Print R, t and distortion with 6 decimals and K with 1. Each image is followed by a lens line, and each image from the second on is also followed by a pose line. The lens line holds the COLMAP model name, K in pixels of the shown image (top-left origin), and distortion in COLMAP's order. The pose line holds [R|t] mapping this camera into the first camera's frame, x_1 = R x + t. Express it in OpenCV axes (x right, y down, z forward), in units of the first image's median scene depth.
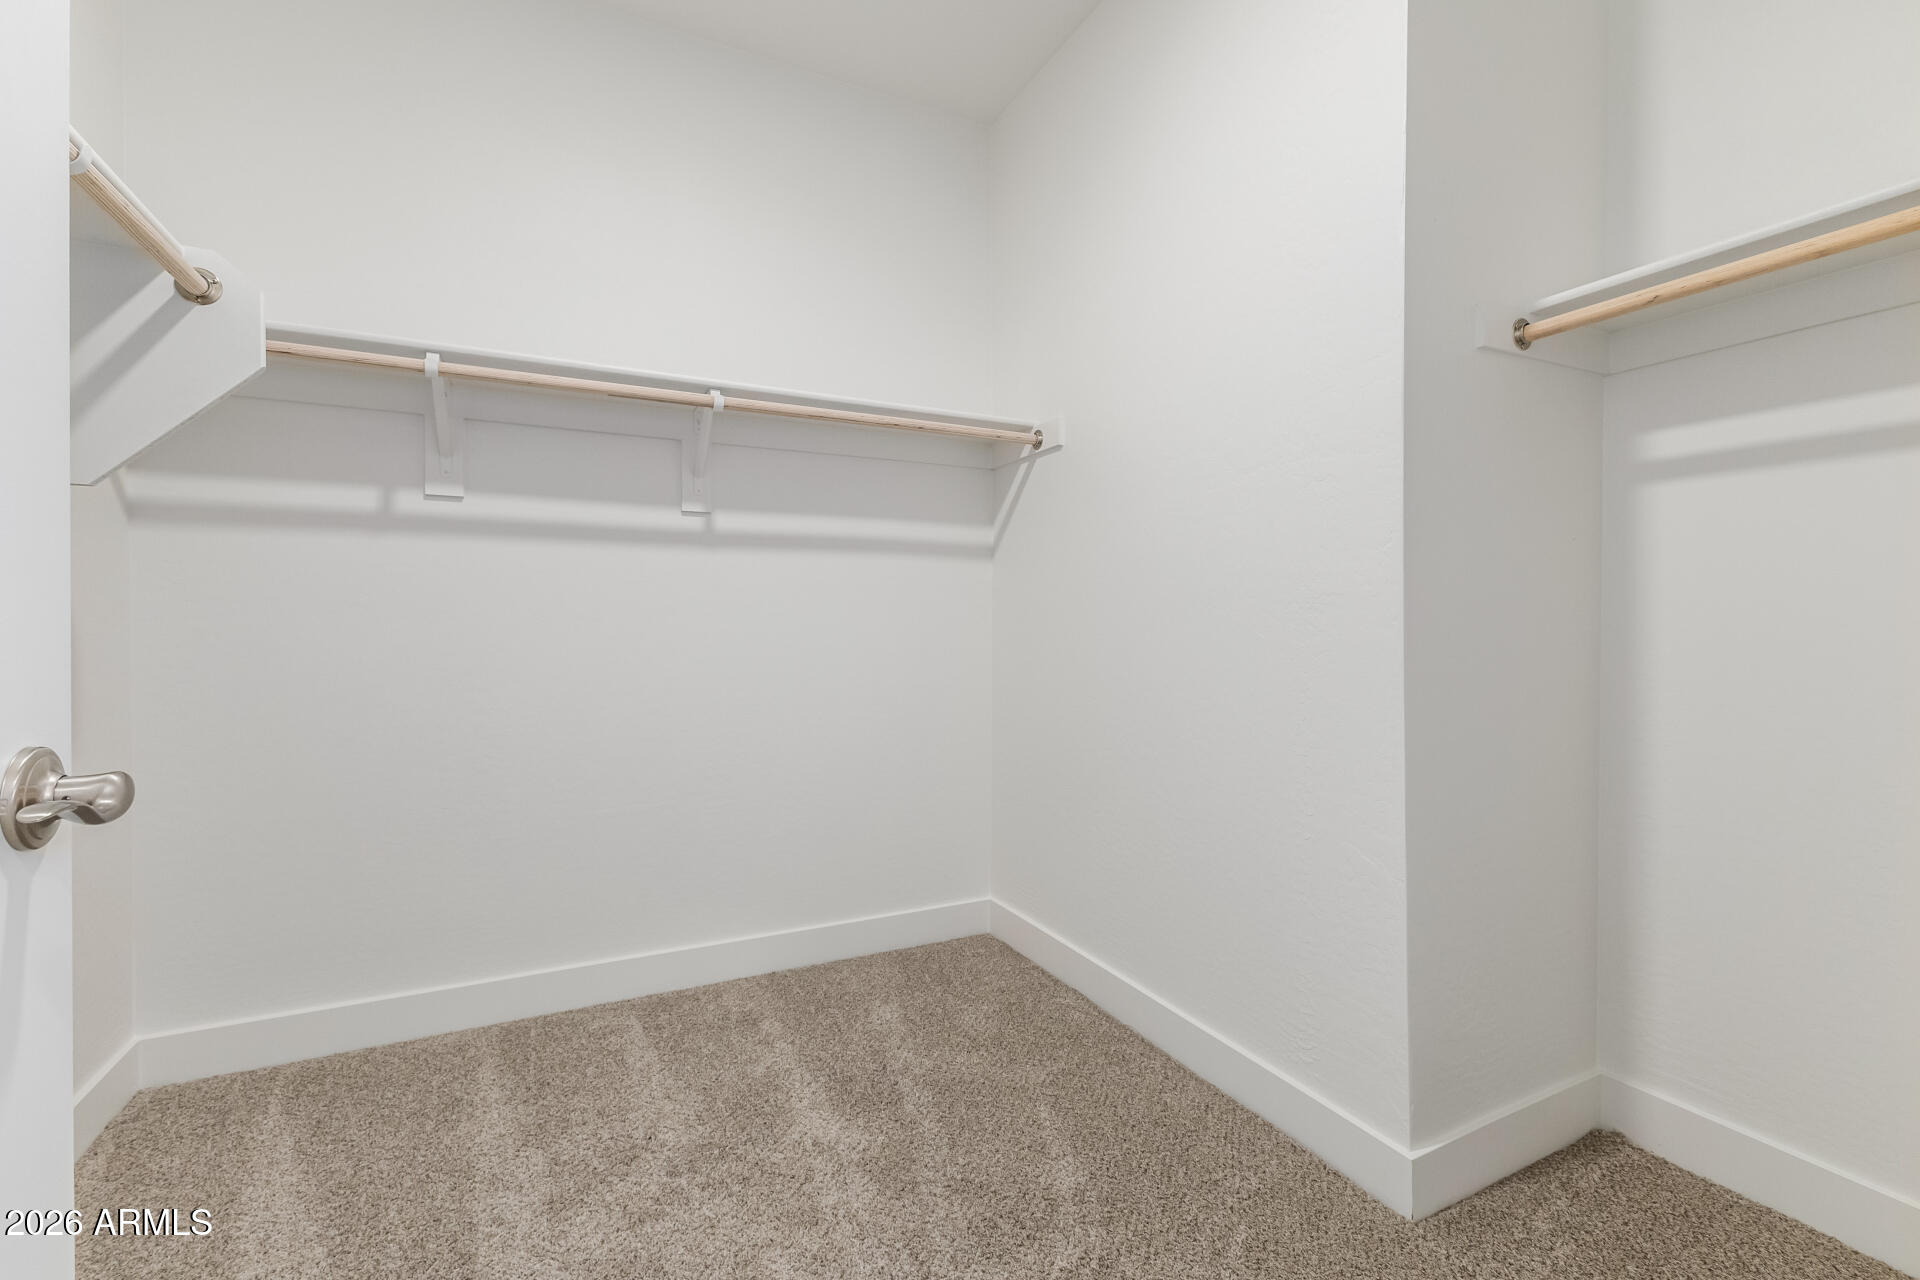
lens RADIAL K [[828.0, 0, 964.7], [0, 828.0, 641.0], [0, 0, 1]] dist [0.003953, -0.003164]
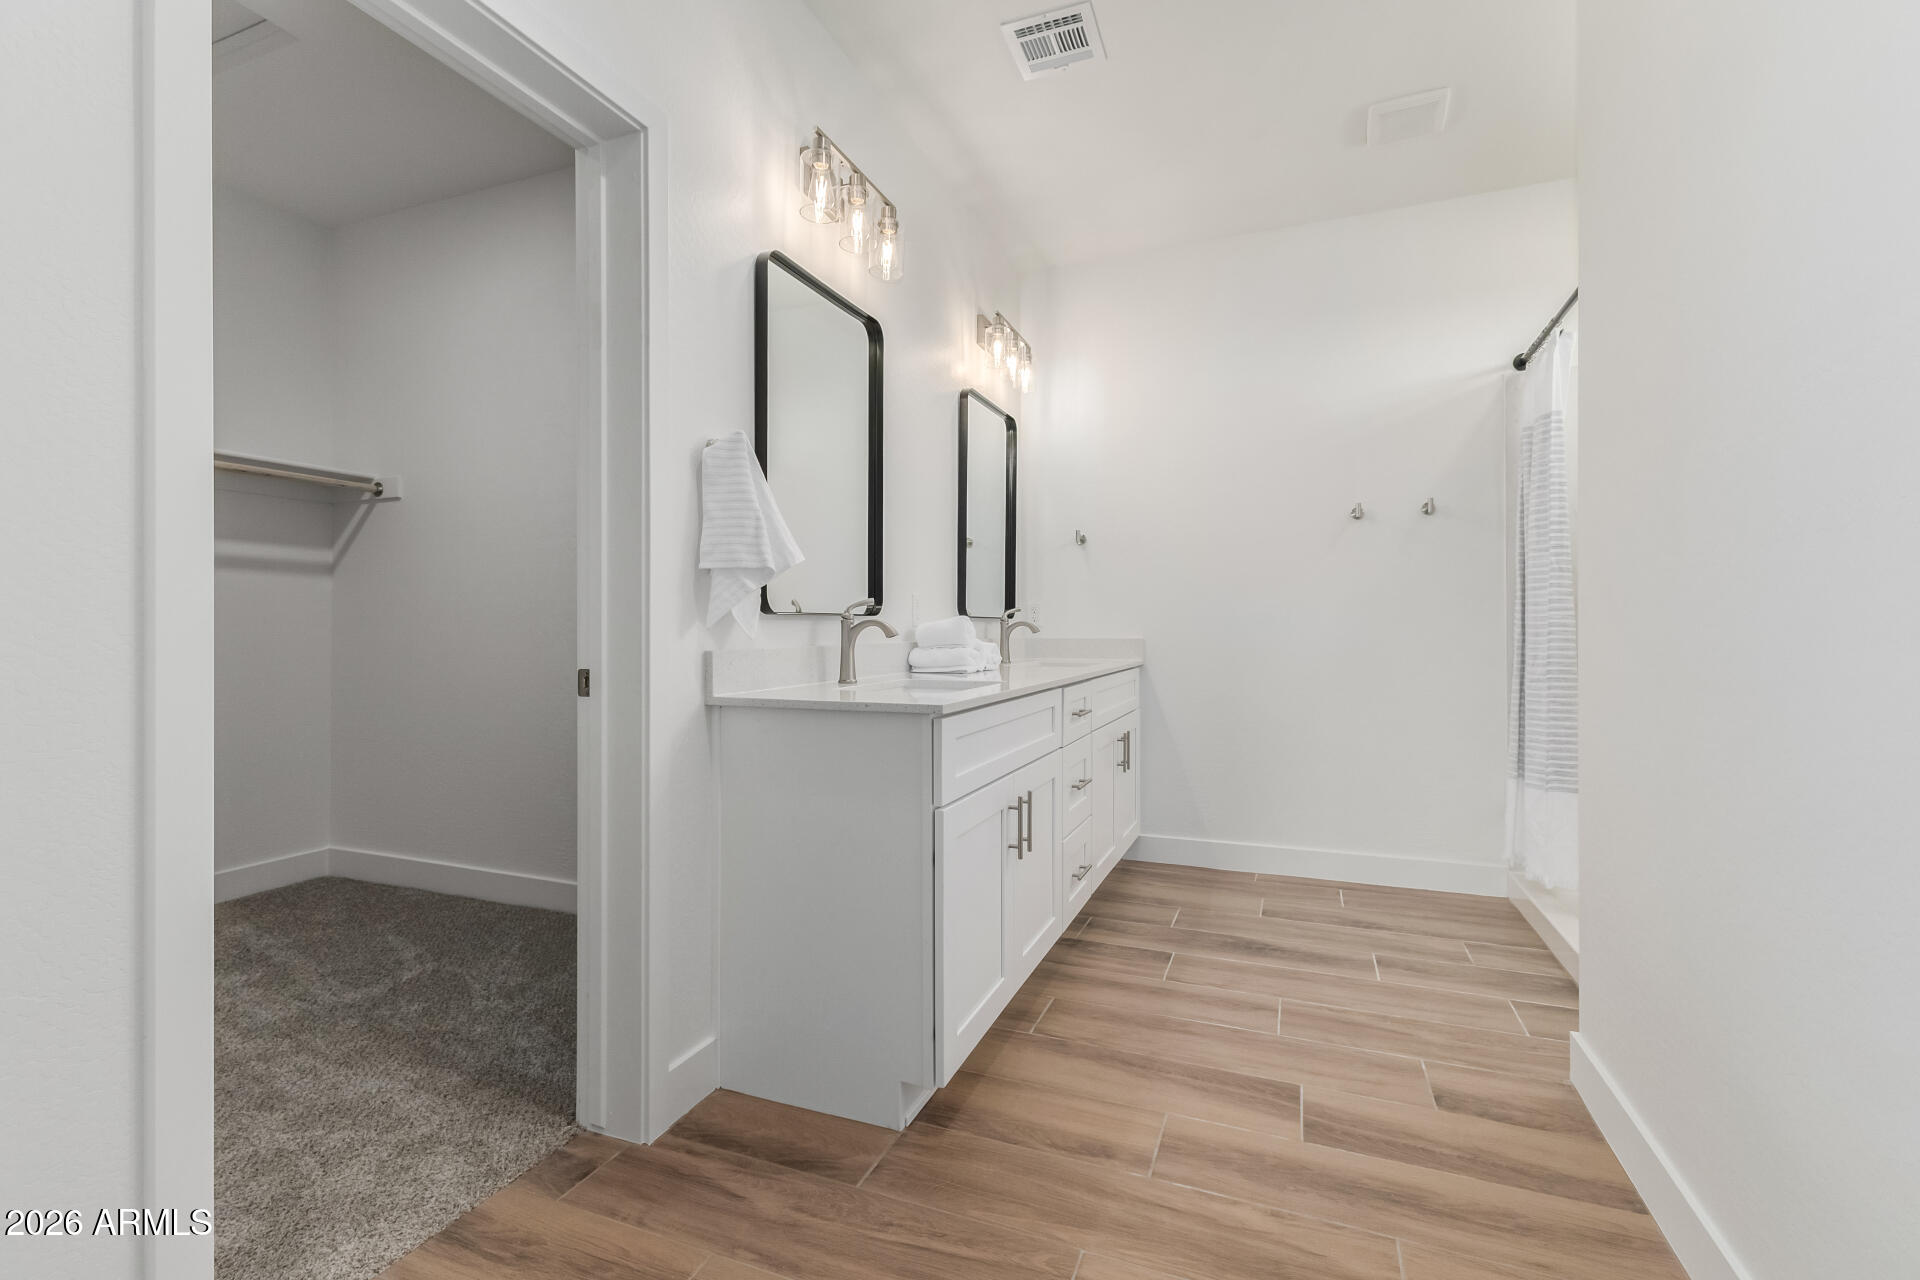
lens RADIAL K [[828.0, 0, 977.2], [0, 828.0, 635.7], [0, 0, 1]] dist [0.003953, -0.003164]
pose [[0.738763, -0.000831, 0.673964, -0.099954], [0.007343, 0.999950, -0.006816, 0.009849], [-0.673925, 0.009984, 0.738732, -0.646379]]
